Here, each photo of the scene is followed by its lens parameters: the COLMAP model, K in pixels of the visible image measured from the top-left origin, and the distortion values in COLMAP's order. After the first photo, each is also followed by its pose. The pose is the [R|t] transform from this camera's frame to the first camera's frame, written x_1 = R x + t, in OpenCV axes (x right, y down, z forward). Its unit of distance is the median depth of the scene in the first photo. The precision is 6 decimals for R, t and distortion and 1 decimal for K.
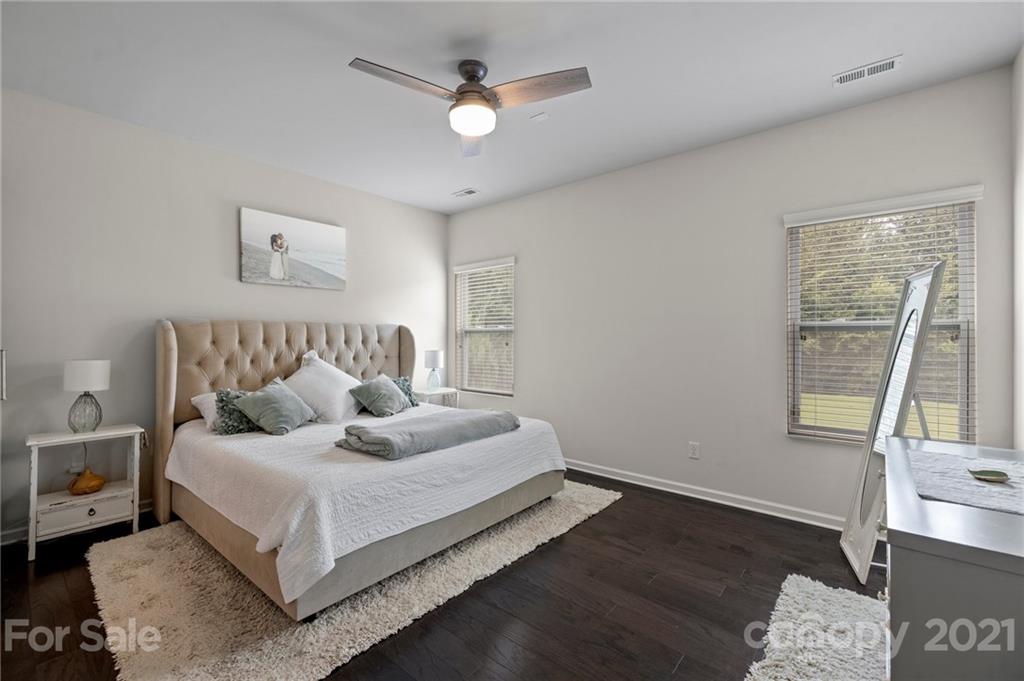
lens RADIAL K [[438.6, 0, 510.4], [0, 438.6, 337.0], [0, 0, 1]] dist [-0.000690, -0.000065]
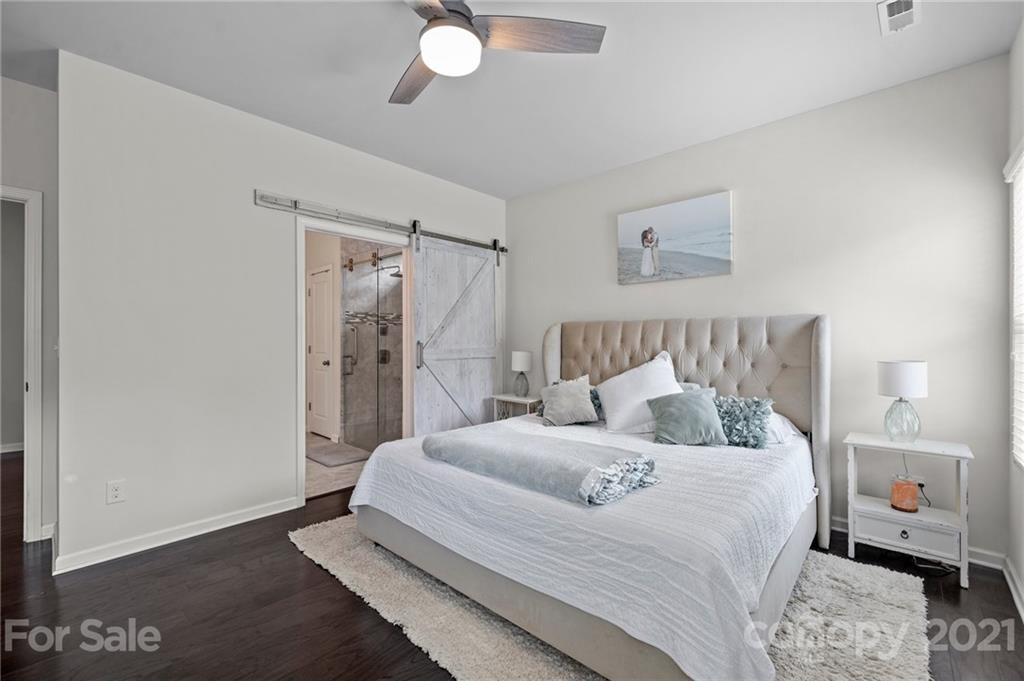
lens RADIAL K [[438.6, 0, 511.0], [0, 438.6, 336.6], [0, 0, 1]] dist [-0.000690, -0.000065]
pose [[-0.056666, -0.002661, -0.998390, 0.444711], [0.002077, 0.999994, -0.002783, 0.003539], [0.998391, -0.002232, -0.056660, 0.751035]]
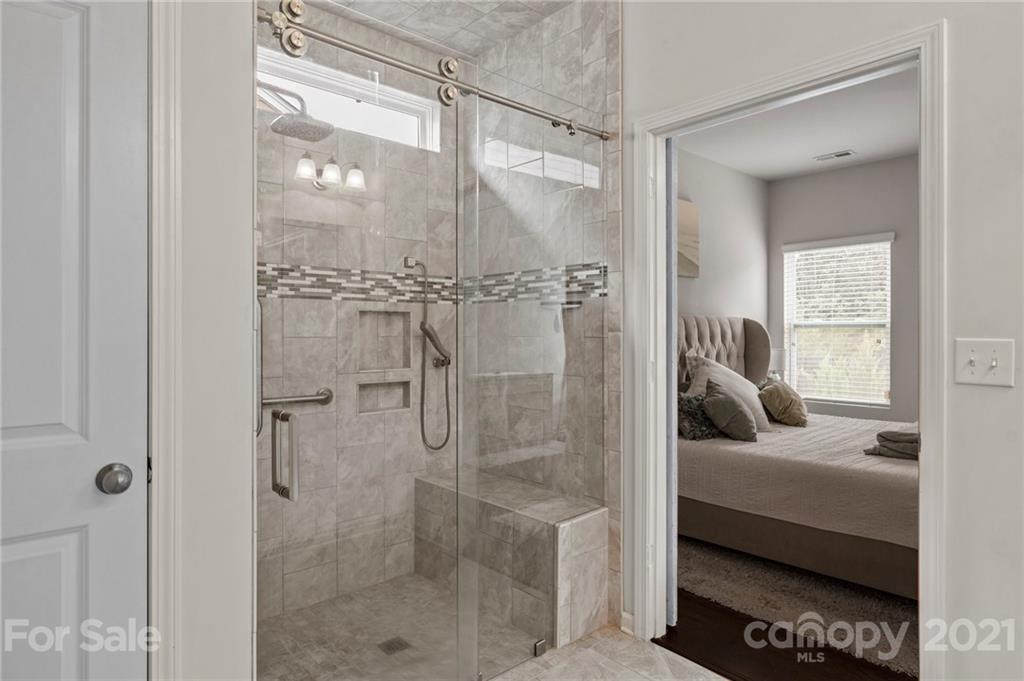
lens RADIAL K [[586.9, 0, 512.1], [0, 586.9, 336.1], [0, 0, 1]] dist [-0.000829, -0.000078]
pose [[0.988326, -0.003127, -0.152325, -0.633122], [0.003968, 0.999979, 0.005216, -0.001825], [0.152305, -0.005760, 0.988317, -0.203376]]
